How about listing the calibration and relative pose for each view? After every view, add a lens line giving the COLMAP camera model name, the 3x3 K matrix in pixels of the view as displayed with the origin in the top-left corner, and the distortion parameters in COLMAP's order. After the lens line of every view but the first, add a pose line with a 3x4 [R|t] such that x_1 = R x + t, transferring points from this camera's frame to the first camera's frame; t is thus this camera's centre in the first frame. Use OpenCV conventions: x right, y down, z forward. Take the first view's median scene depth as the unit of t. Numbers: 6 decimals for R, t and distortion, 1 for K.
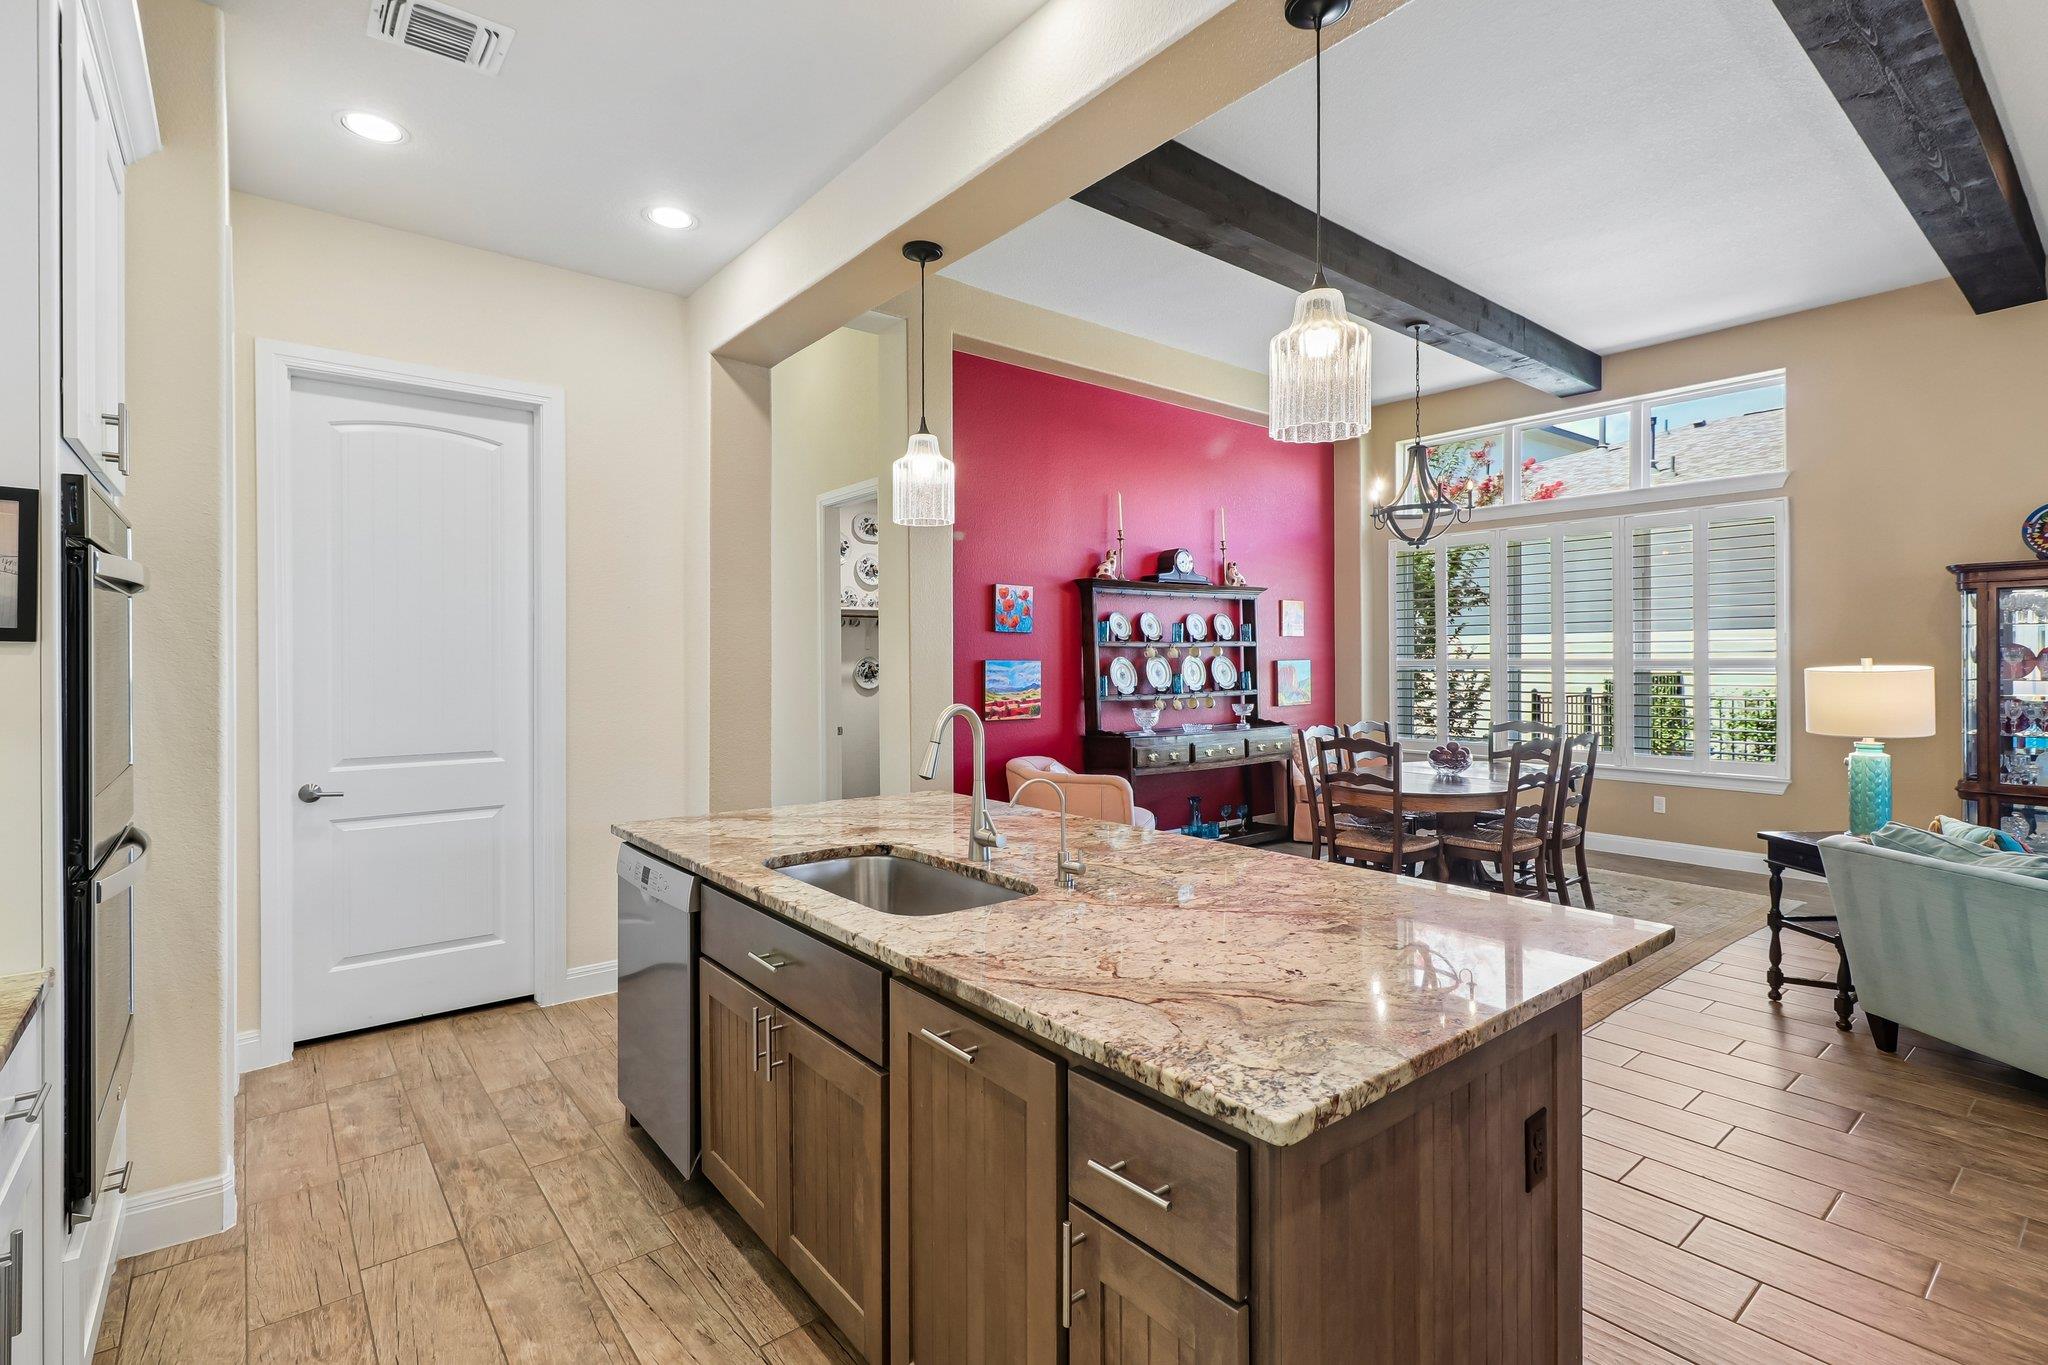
lens RADIAL K [[957.7, 0, 1034.0], [0, 957.7, 652.0], [0, 0, 1]] dist [-0.000502, -0.000877]
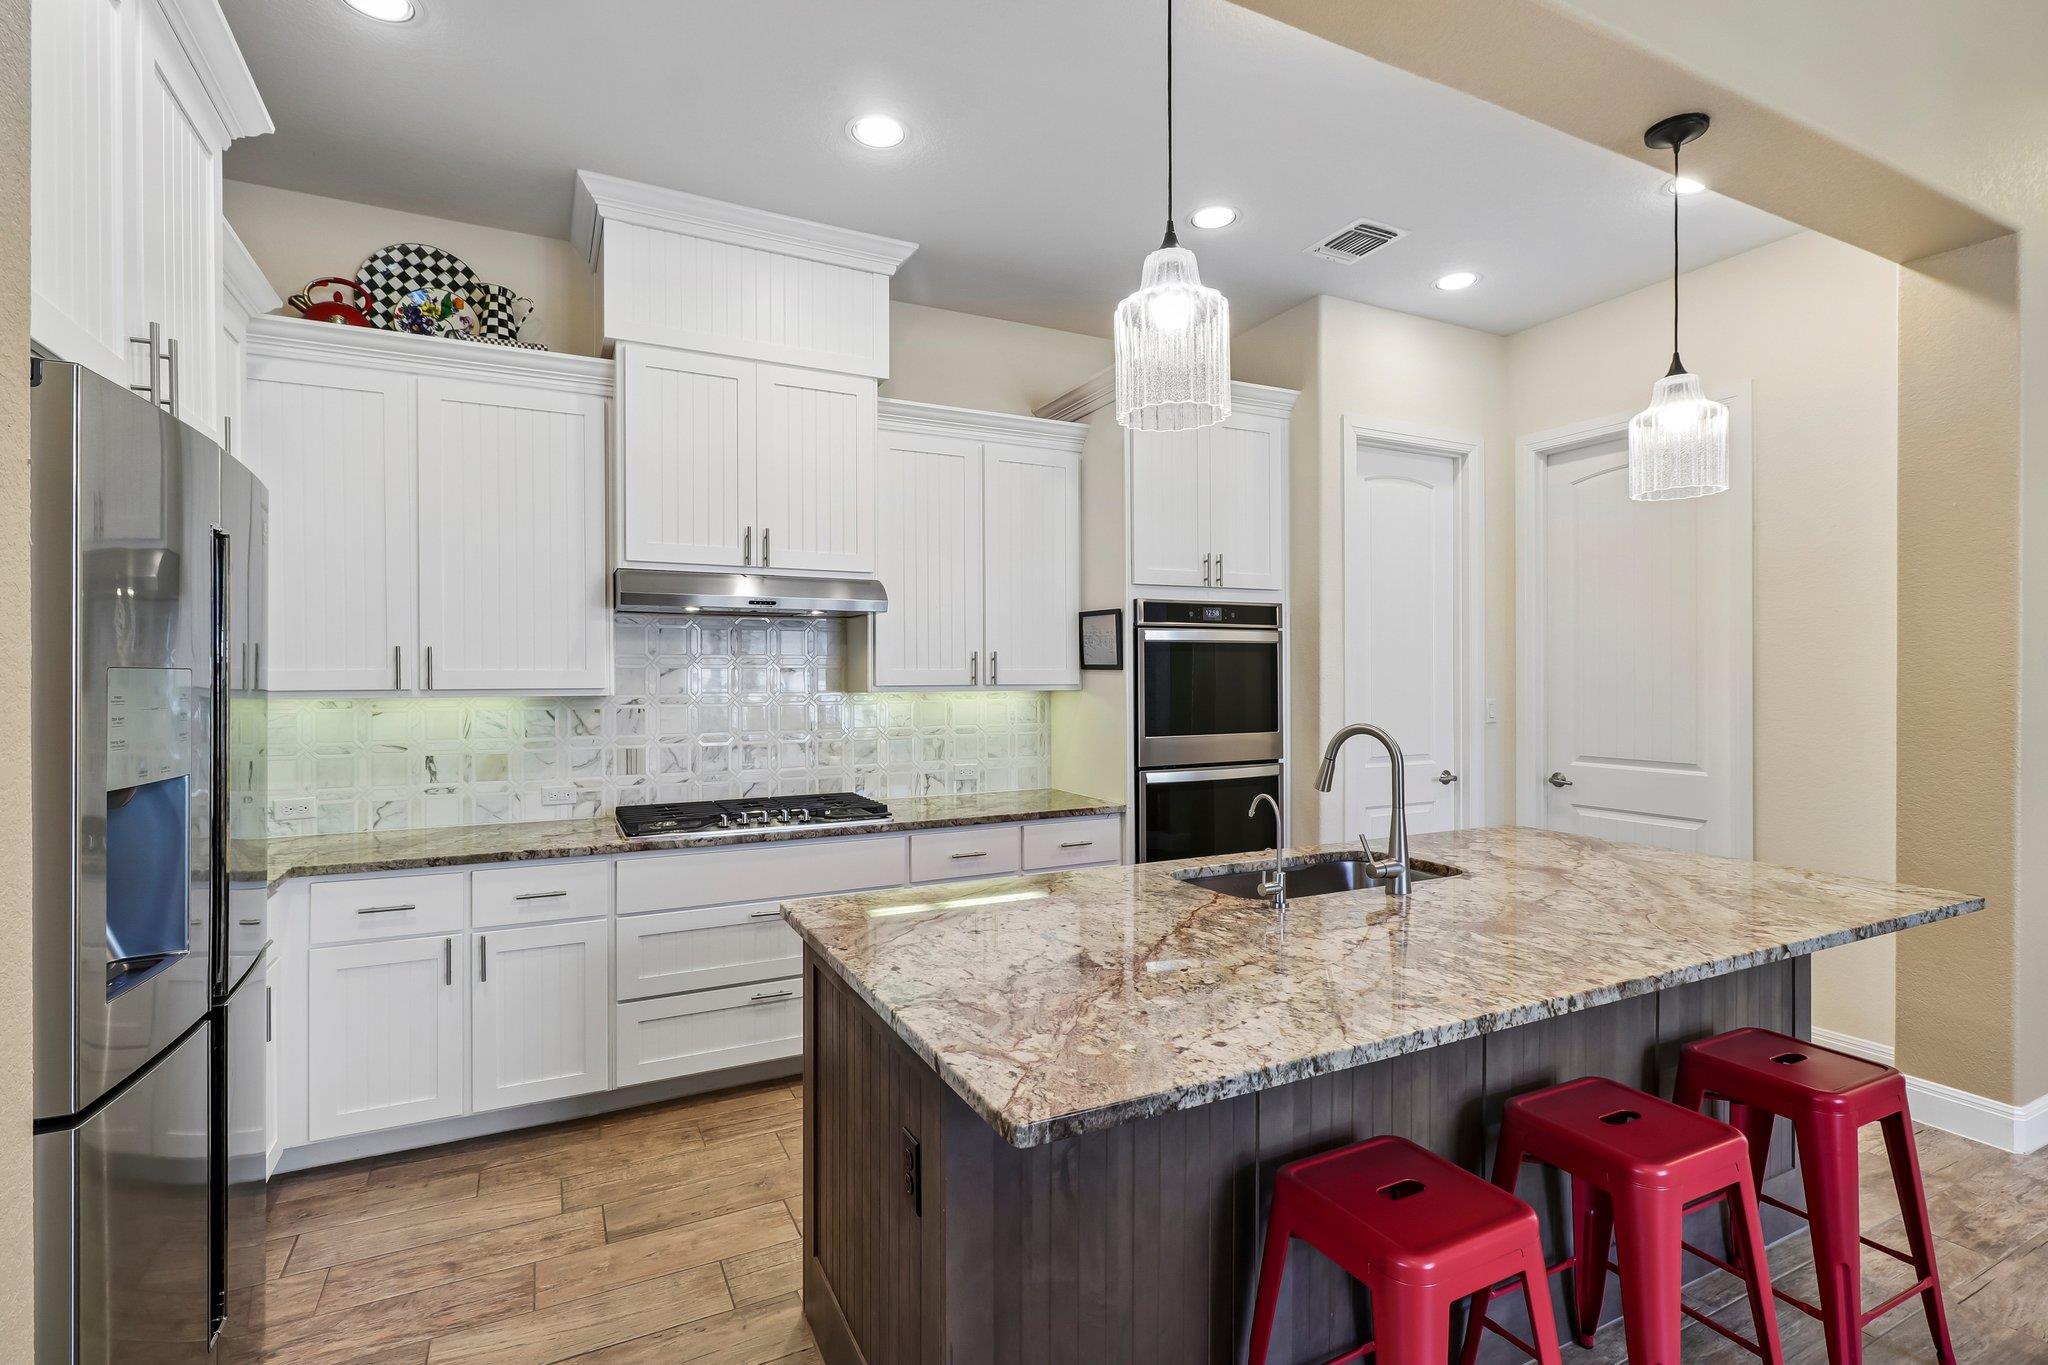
lens RADIAL K [[956.5, 0, 1025.3], [0, 956.5, 674.4], [0, 0, 1]] dist [0.002263, 0.000254]
pose [[-0.216793, 0.000305, -0.976218, 0.360269], [0.011314, 0.999934, -0.002200, 0.001271], [0.976152, -0.011522, -0.216782, 0.328339]]
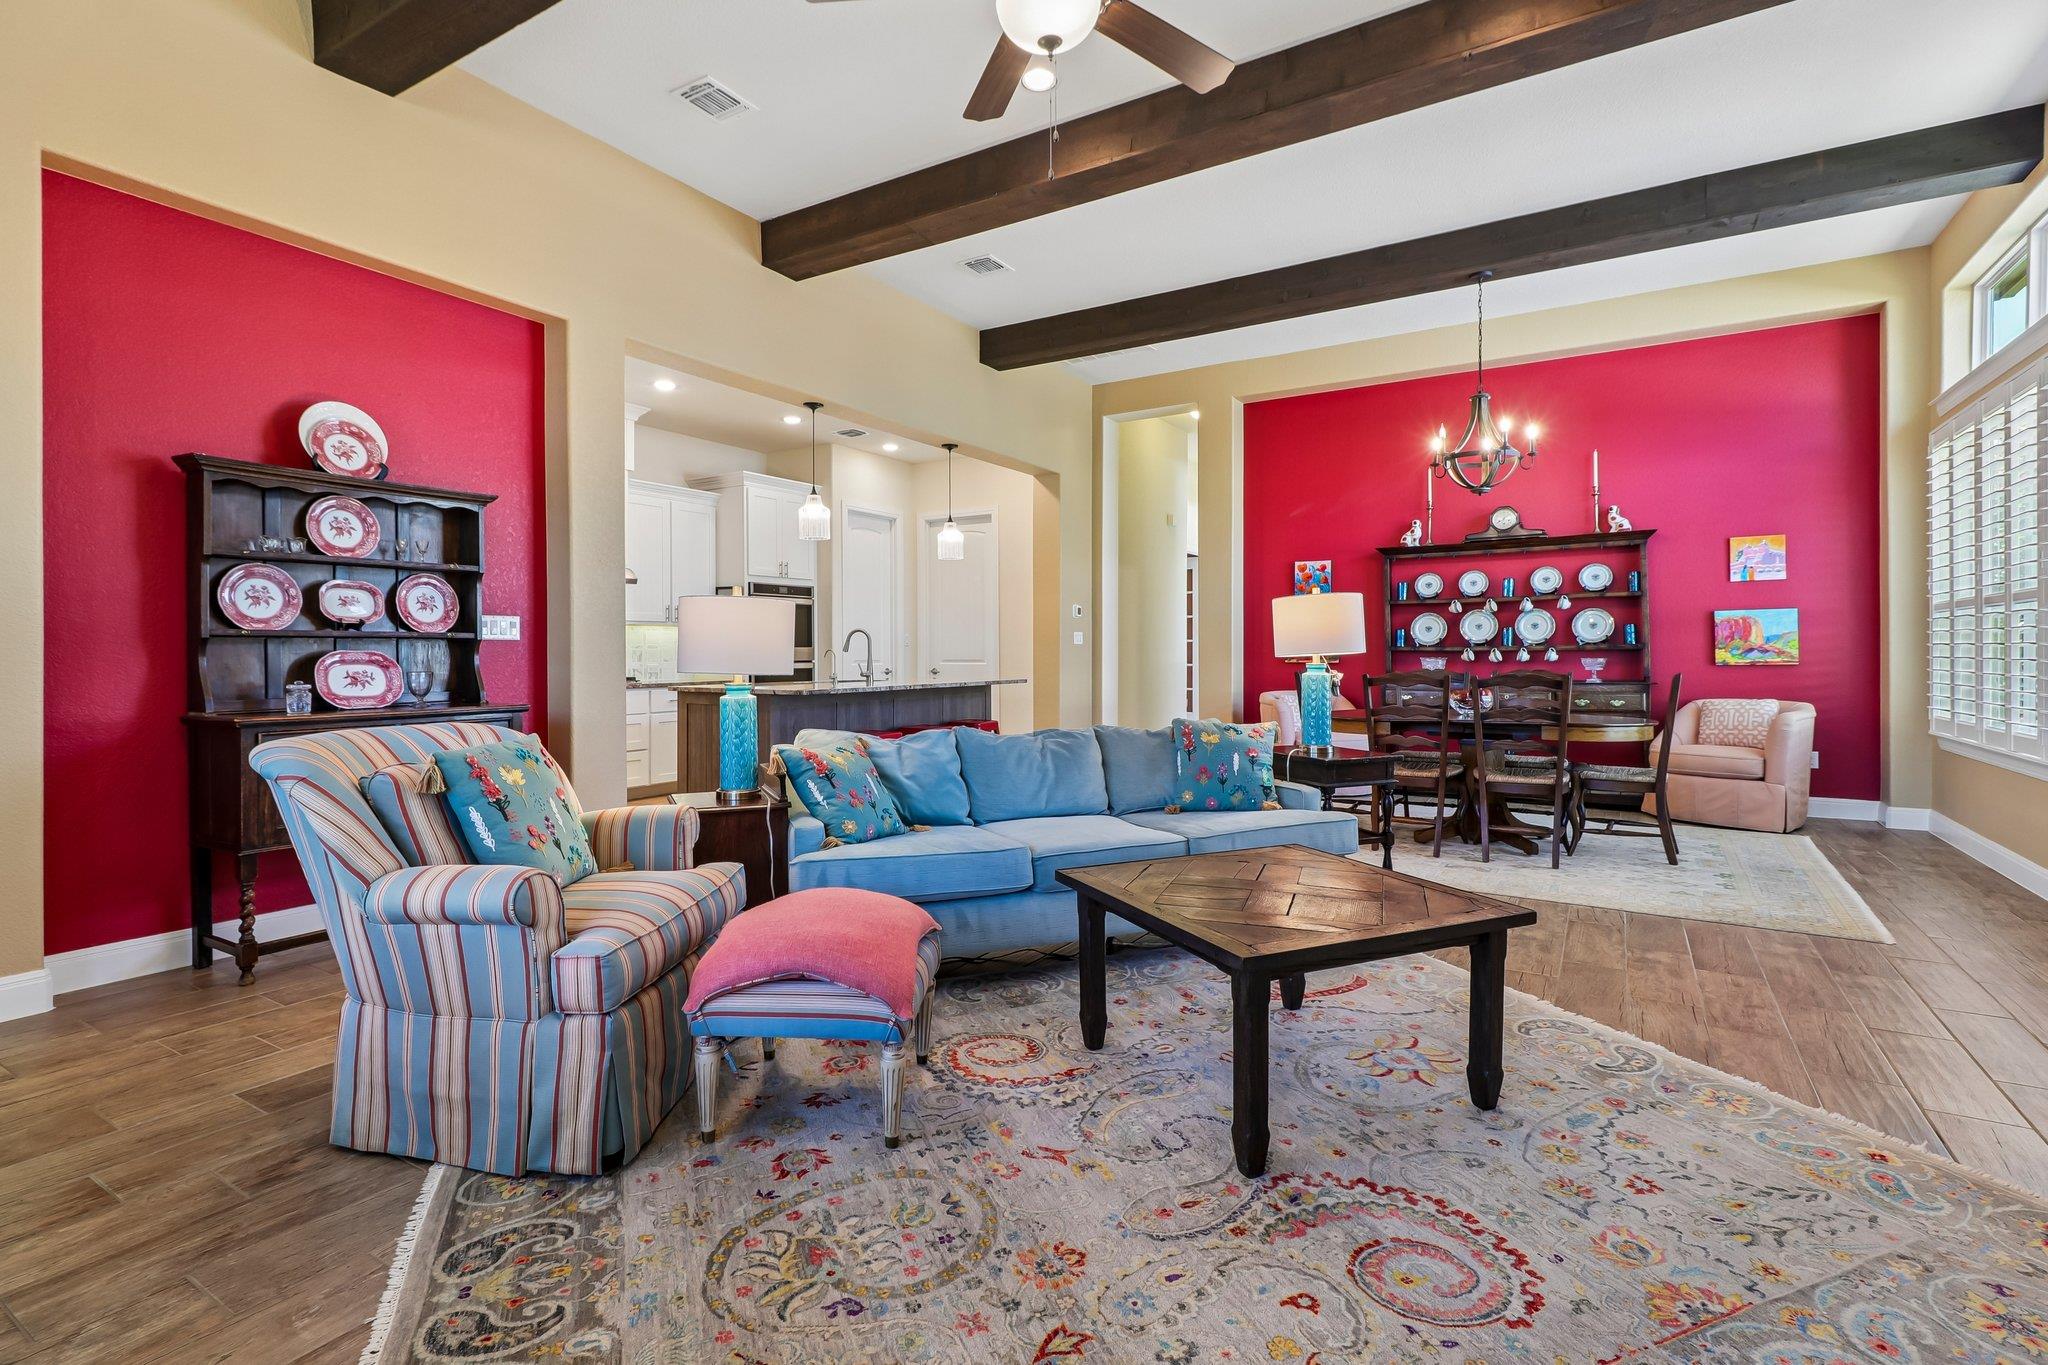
lens RADIAL K [[957.7, 0, 1034.0], [0, 957.7, 652.0], [0, 0, 1]] dist [-0.000502, -0.000877]
pose [[0.332667, 0.001617, -0.943043, 1.102786], [0.009990, 0.999936, 0.005239, 0.044801], [0.942991, -0.011164, 0.332630, 0.195111]]
